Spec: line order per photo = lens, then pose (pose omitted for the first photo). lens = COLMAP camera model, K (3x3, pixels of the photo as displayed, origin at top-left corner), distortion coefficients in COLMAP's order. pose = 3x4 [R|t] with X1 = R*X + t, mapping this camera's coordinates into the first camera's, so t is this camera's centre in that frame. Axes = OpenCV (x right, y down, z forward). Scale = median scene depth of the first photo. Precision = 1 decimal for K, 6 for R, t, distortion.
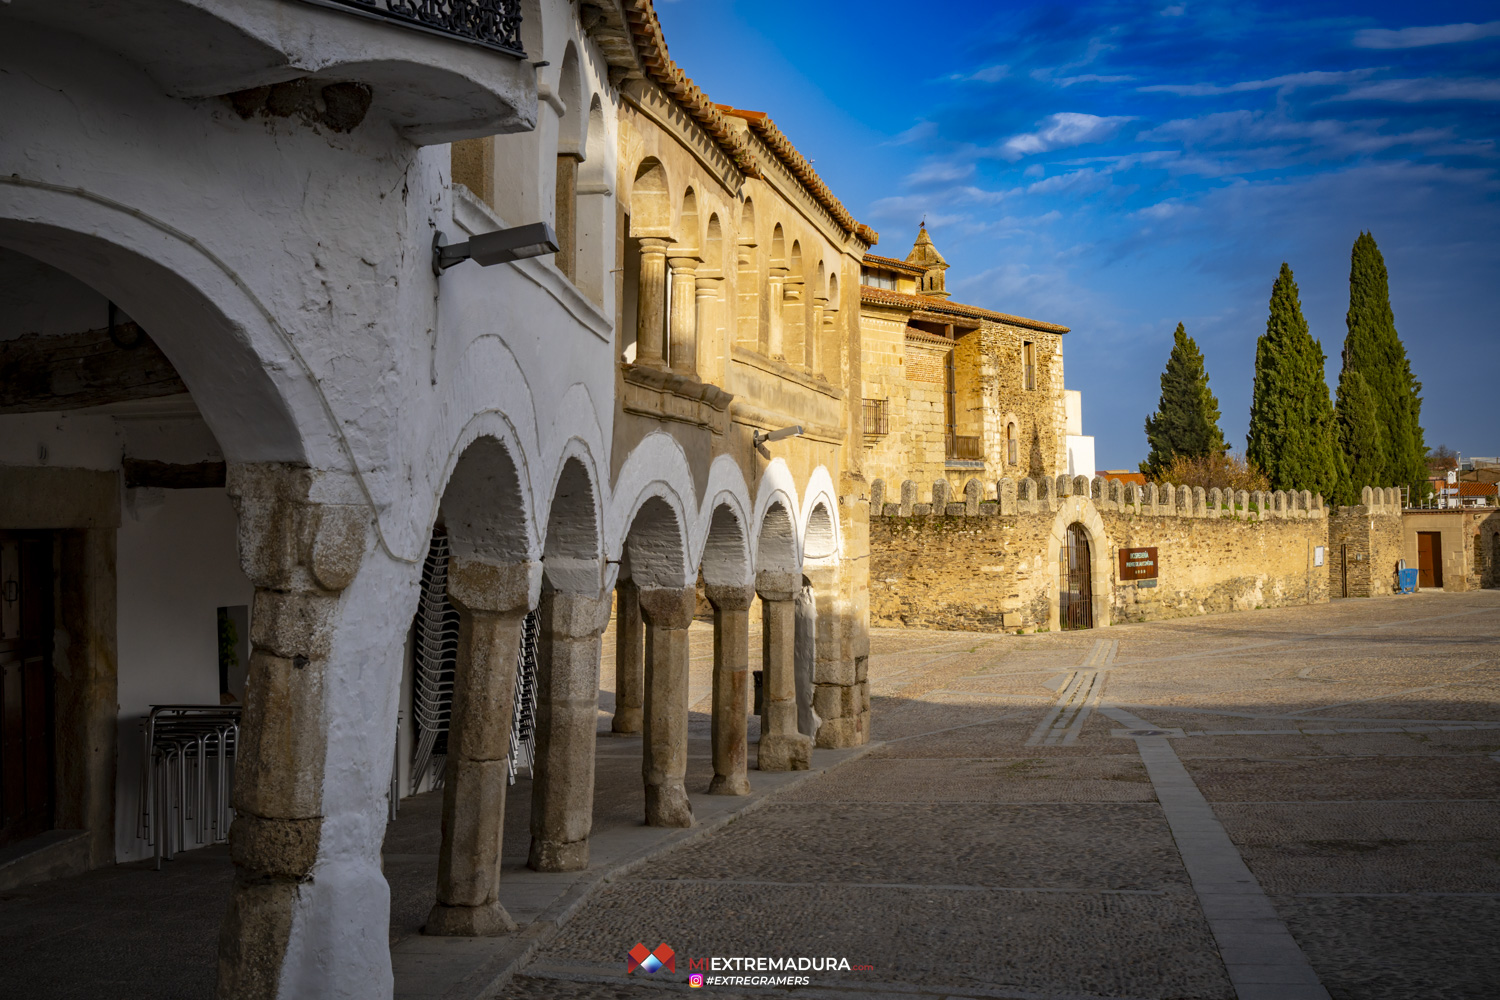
lens RADIAL K [[1797.6, 0, 781.8], [0, 1797.6, 544.6], [0, 0, 1]] dist [0.106466, 0.000000]
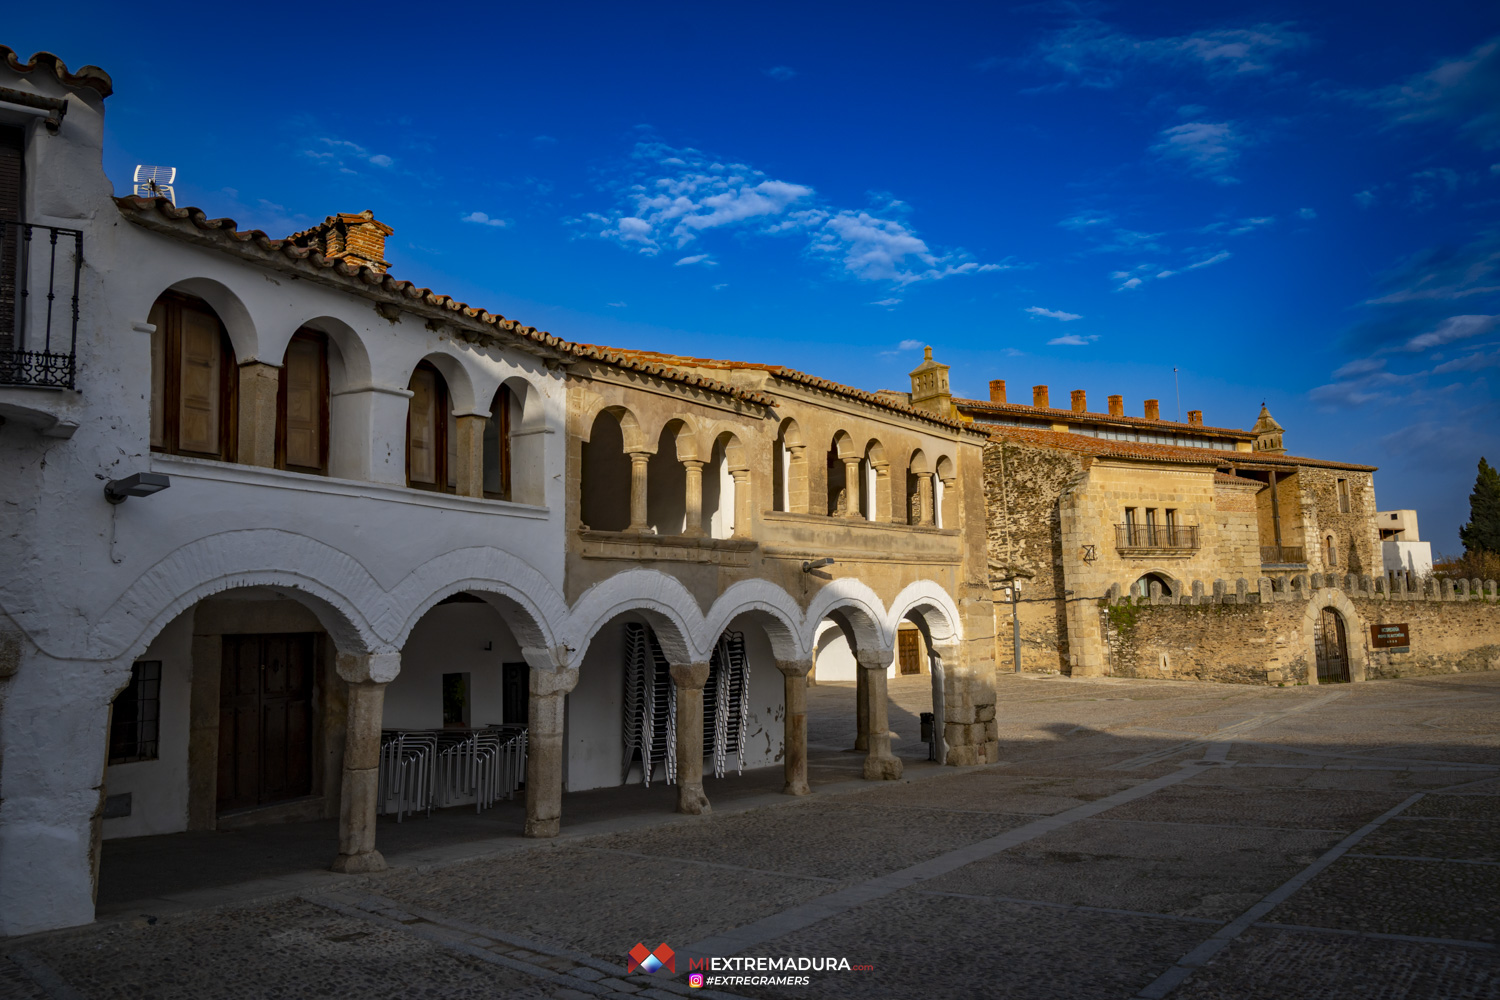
lens RADIAL K [[1089.0, 0, 749.3], [0, 1089.0, 513.2], [0, 0, 1]] dist [-0.016656, 0.015967]
pose [[0.904875, -0.054633, -0.422156, 0.117466], [0.011657, 0.994538, -0.103721, -0.002268], [0.425517, 0.088934, 0.900570, 0.037822]]
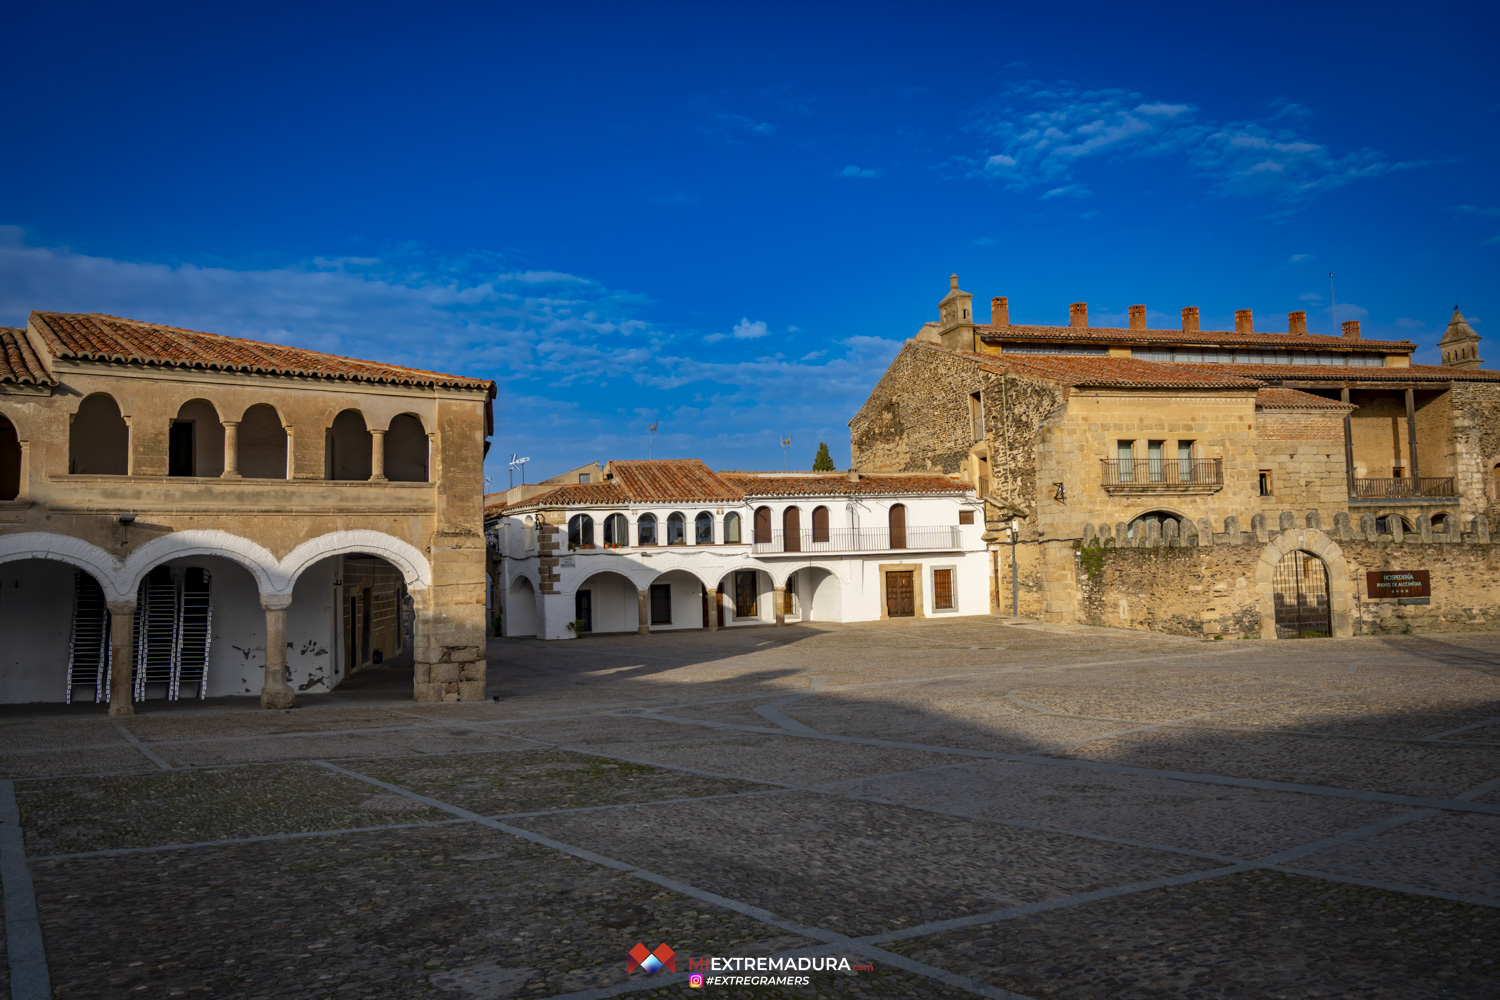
lens RADIAL K [[1089.0, 0, 748.5], [0, 1089.0, 507.9], [0, 0, 1]] dist [-0.016656, 0.015967]
pose [[0.725569, -0.039499, -0.687015, 0.405515], [0.004333, 0.998594, -0.052836, -0.003747], [0.688136, 0.035359, 0.724719, 0.212555]]
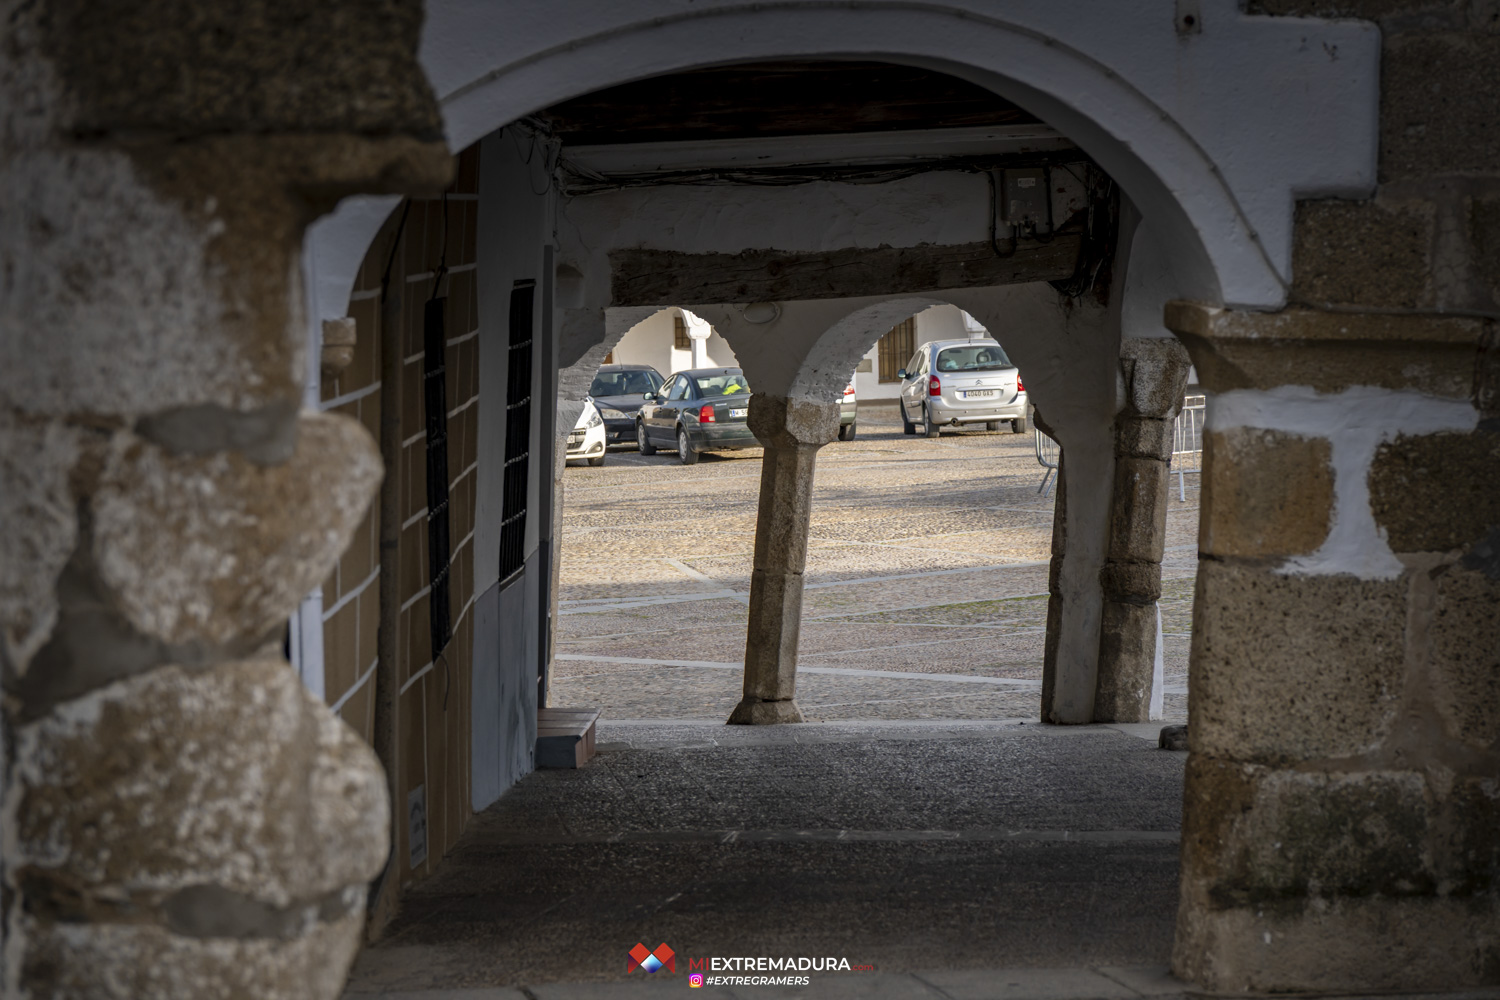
lens RADIAL K [[4512.4, 0, 750.4], [0, 4512.4, 499.6], [0, 0, 1]] dist [0.000607, 0.000000]
pose [[0.740467, -0.029199, 0.671458, -0.397910], [0.006762, 0.999329, 0.036000, -0.006045], [-0.672059, -0.022117, 0.740167, -0.209172]]
